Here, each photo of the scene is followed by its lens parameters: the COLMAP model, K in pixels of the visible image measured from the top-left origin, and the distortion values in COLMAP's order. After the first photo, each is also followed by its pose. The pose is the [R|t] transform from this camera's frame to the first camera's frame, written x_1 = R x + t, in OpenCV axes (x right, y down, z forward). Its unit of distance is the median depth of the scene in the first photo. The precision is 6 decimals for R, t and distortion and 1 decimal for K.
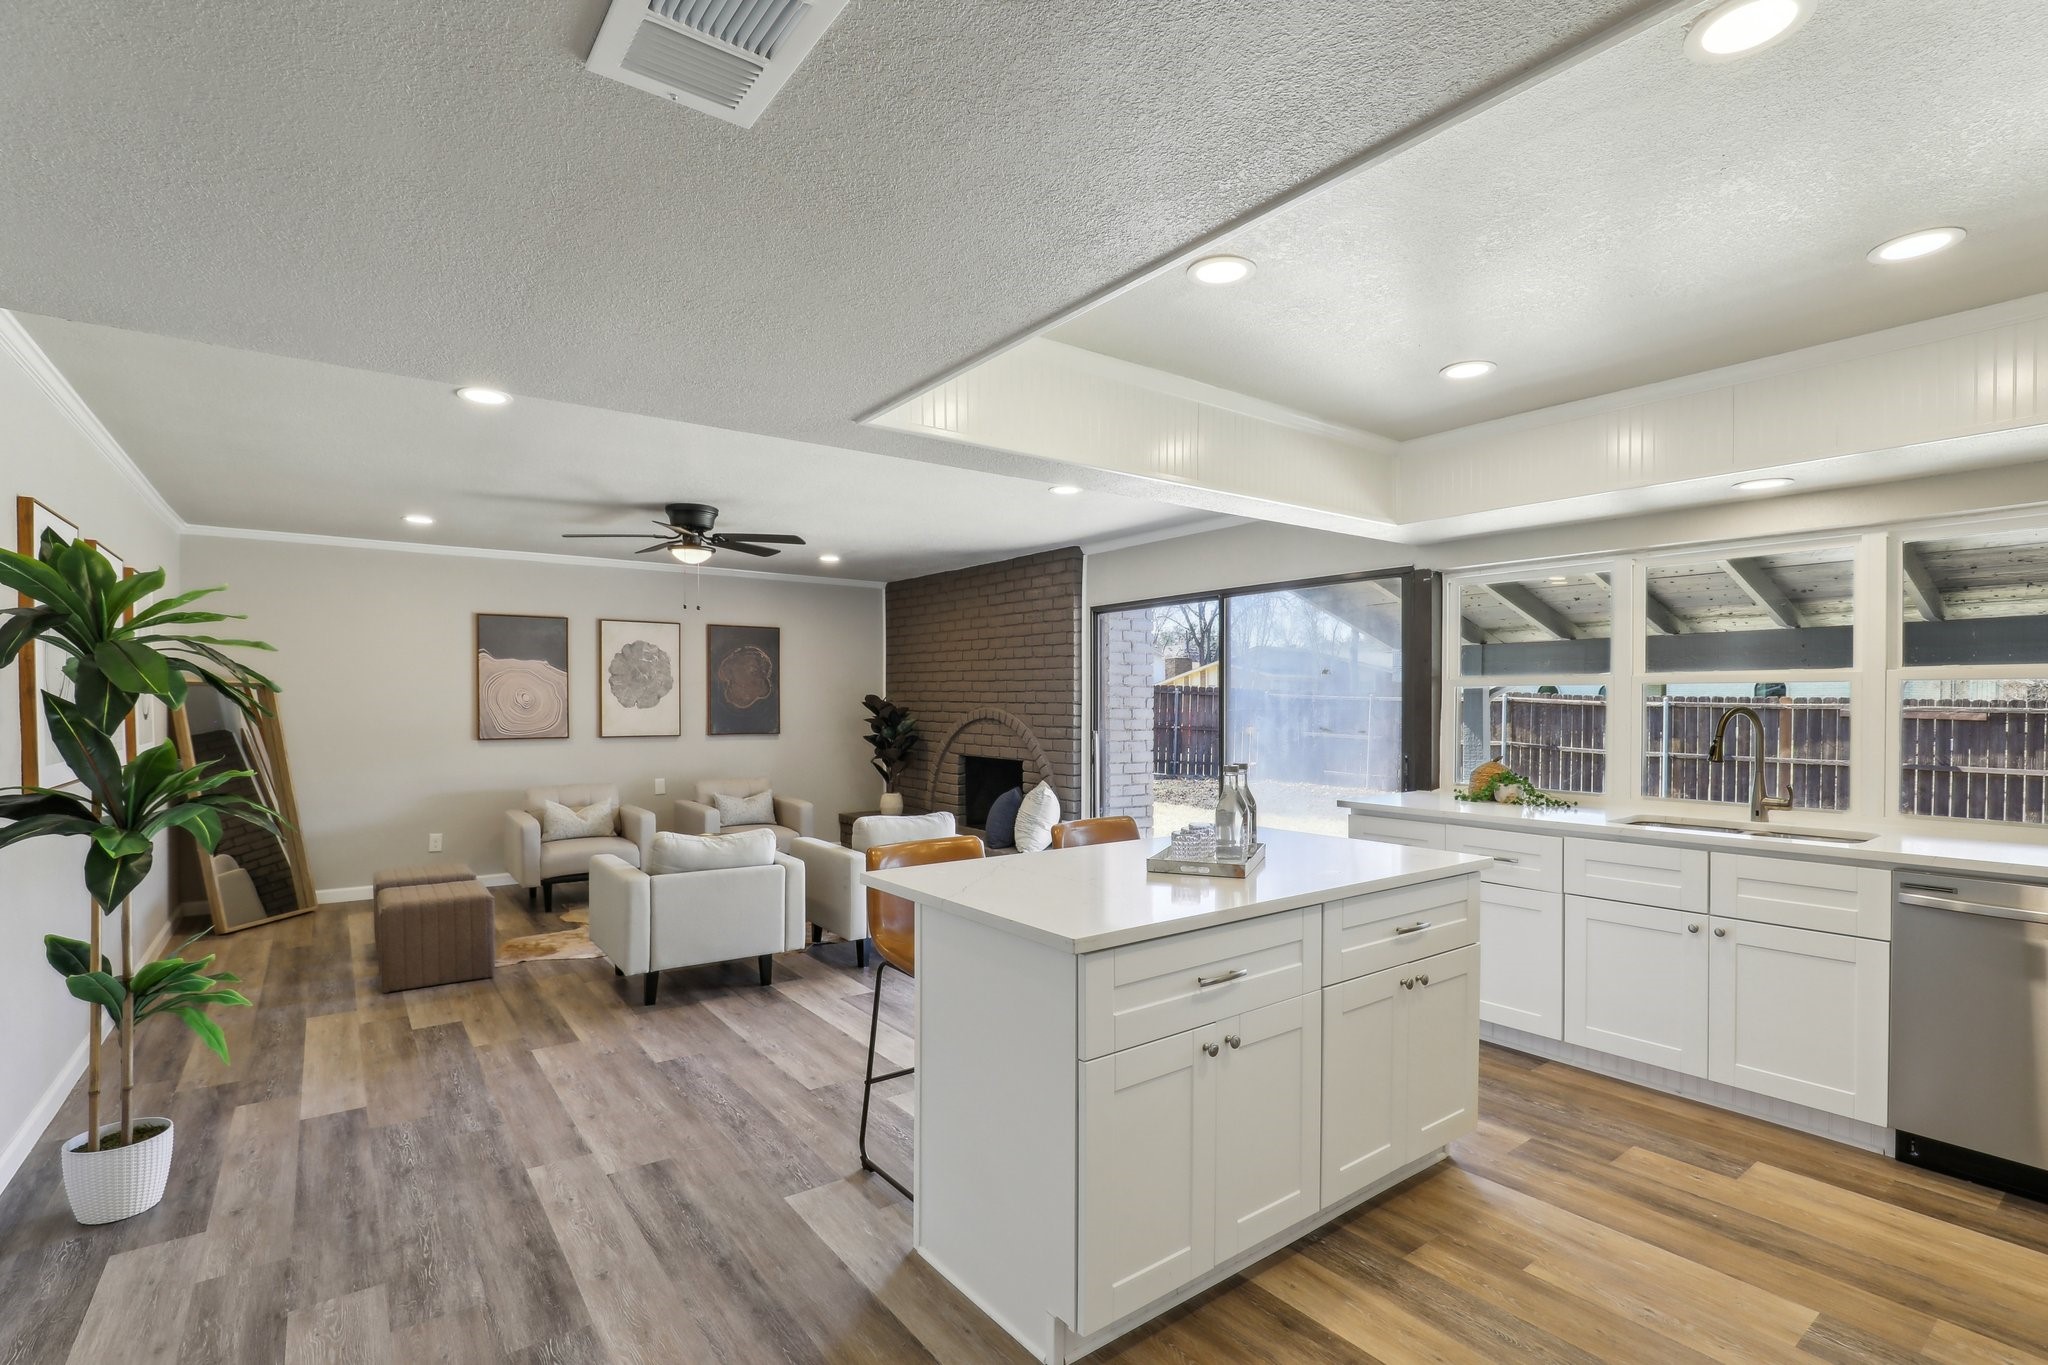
lens RADIAL K [[941.6, 0, 1019.0], [0, 941.6, 711.2], [0, 0, 1]] dist [-0.023836, 0.007182]
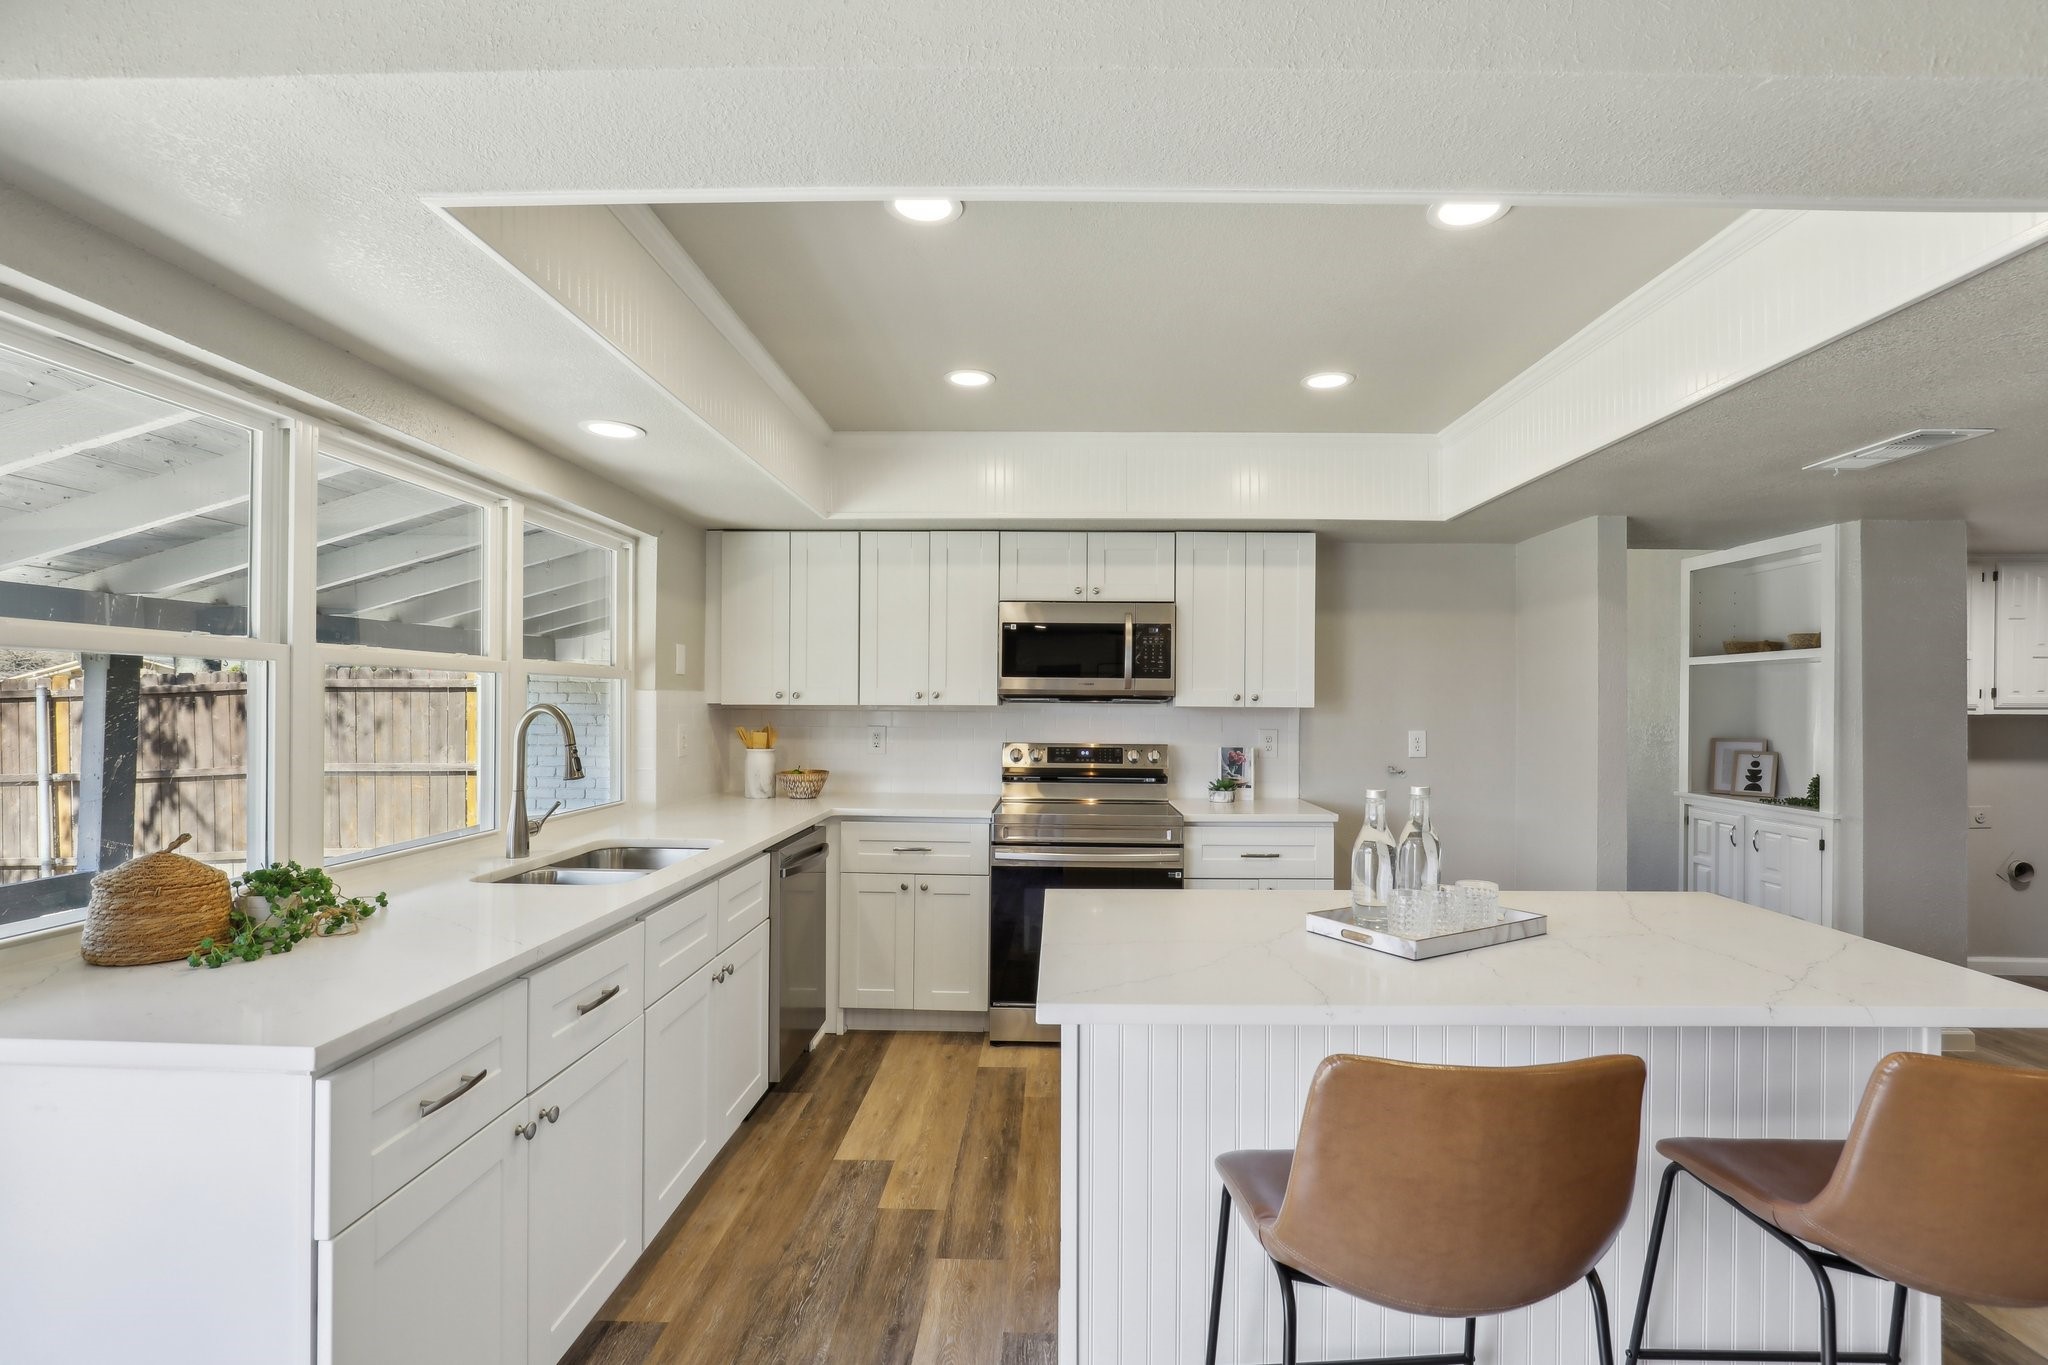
lens RADIAL K [[941.6, 0, 1033.5], [0, 941.6, 695.3], [0, 0, 1]] dist [-0.023836, 0.007182]
pose [[-0.787058, 0.000618, 0.616878, 0.003514], [-0.000396, 0.999999, -0.001507, -0.007597], [-0.616879, -0.001431, -0.787057, 0.999730]]
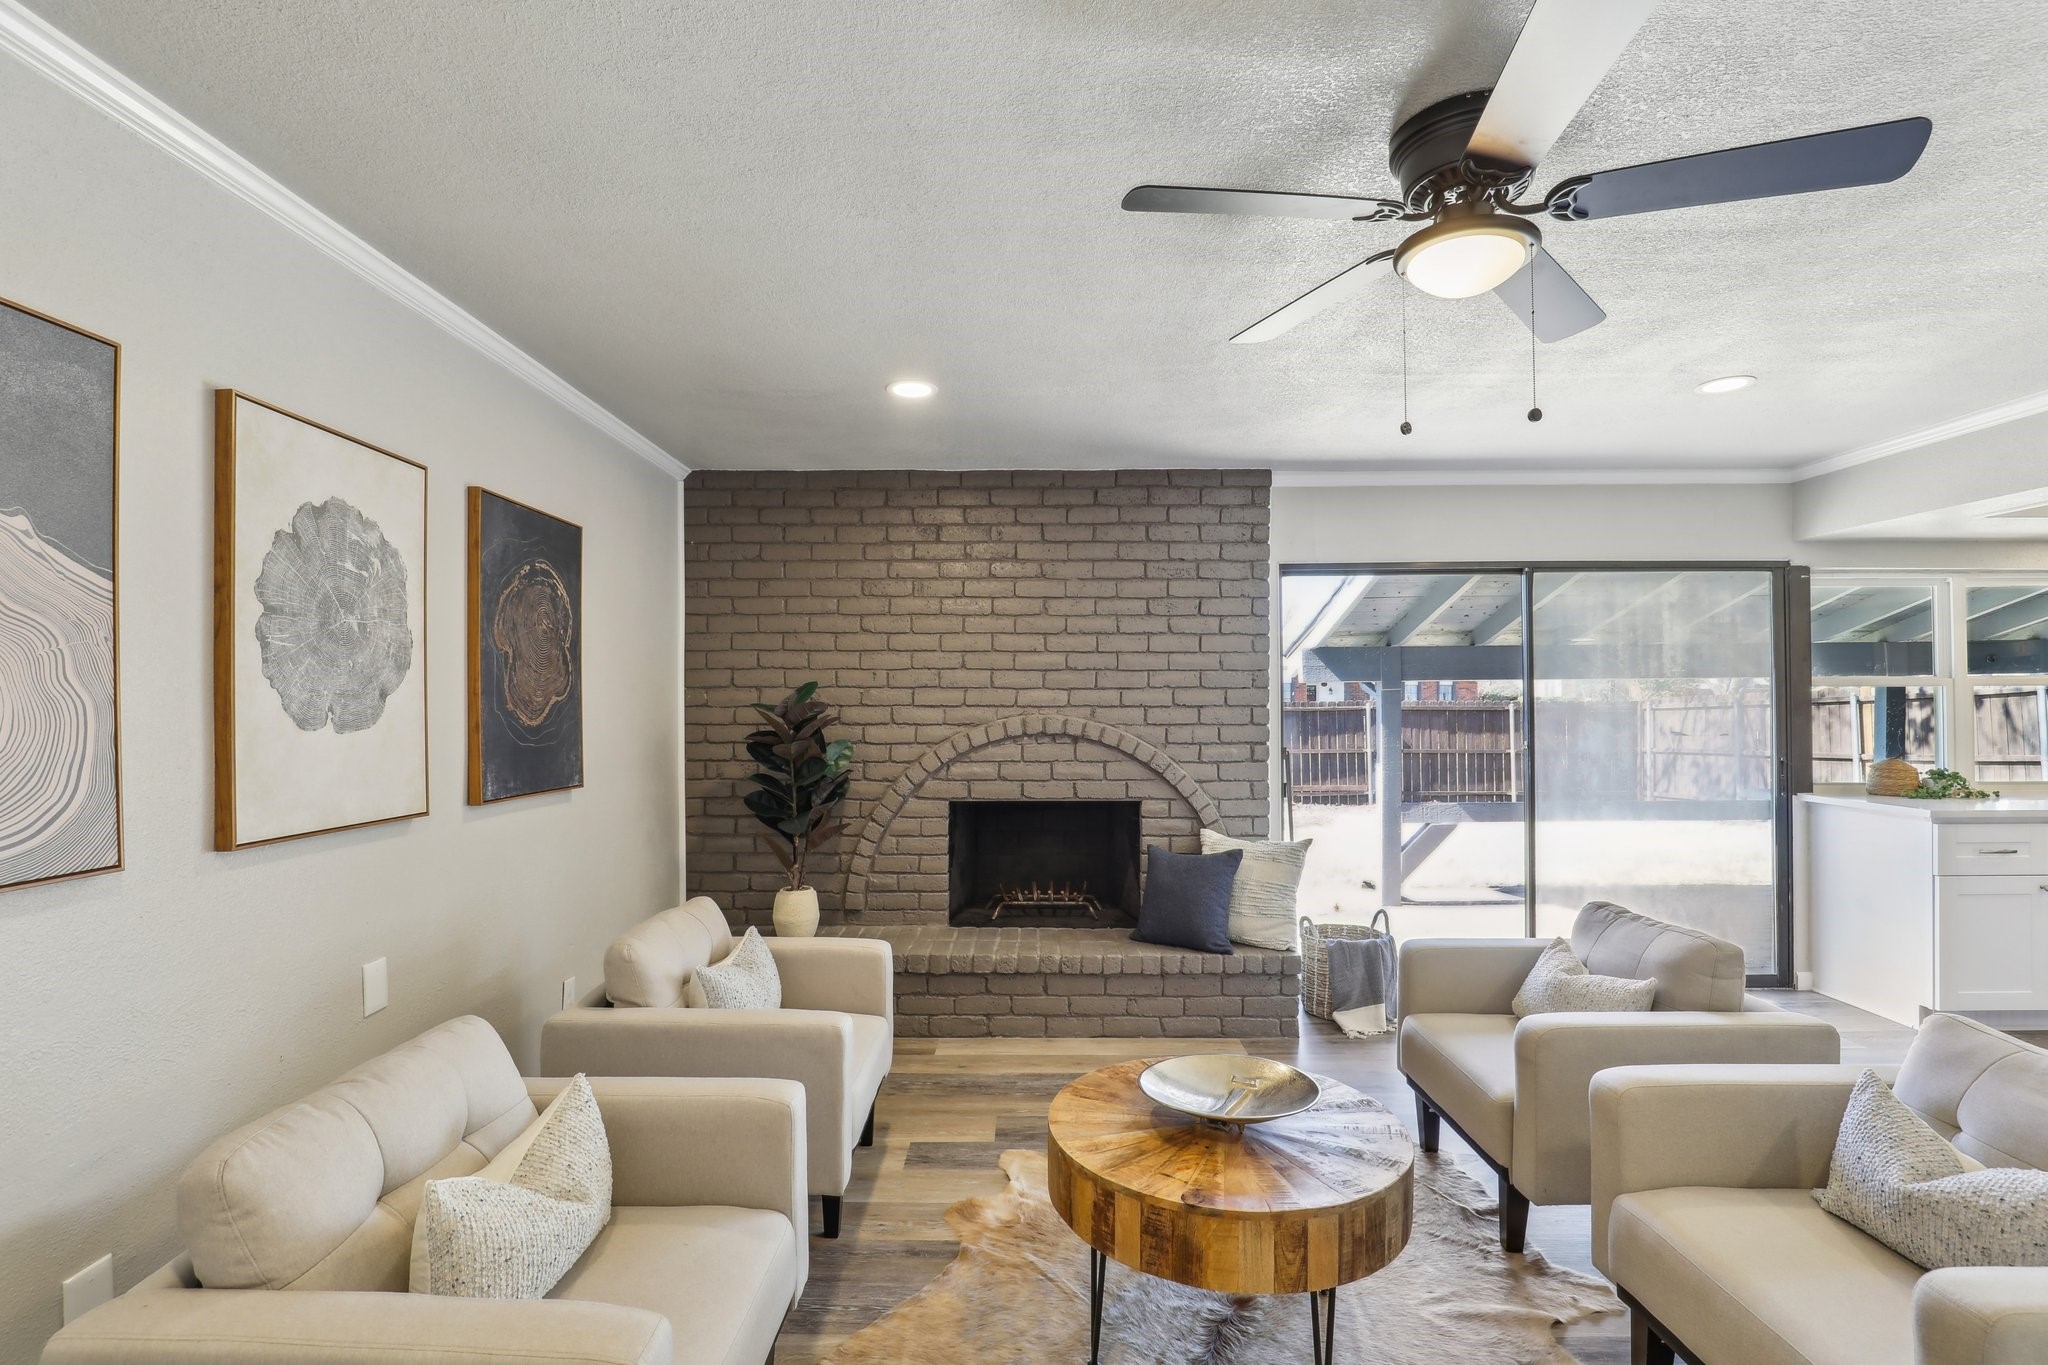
lens RADIAL K [[941.6, 0, 1029.1], [0, 941.6, 695.5], [0, 0, 1]] dist [-0.023836, 0.007182]
pose [[0.598622, 0.004968, 0.801016, -0.821456], [0.012956, 0.999790, -0.015883, -0.011502], [-0.800927, 0.019886, 0.598432, 1.068240]]
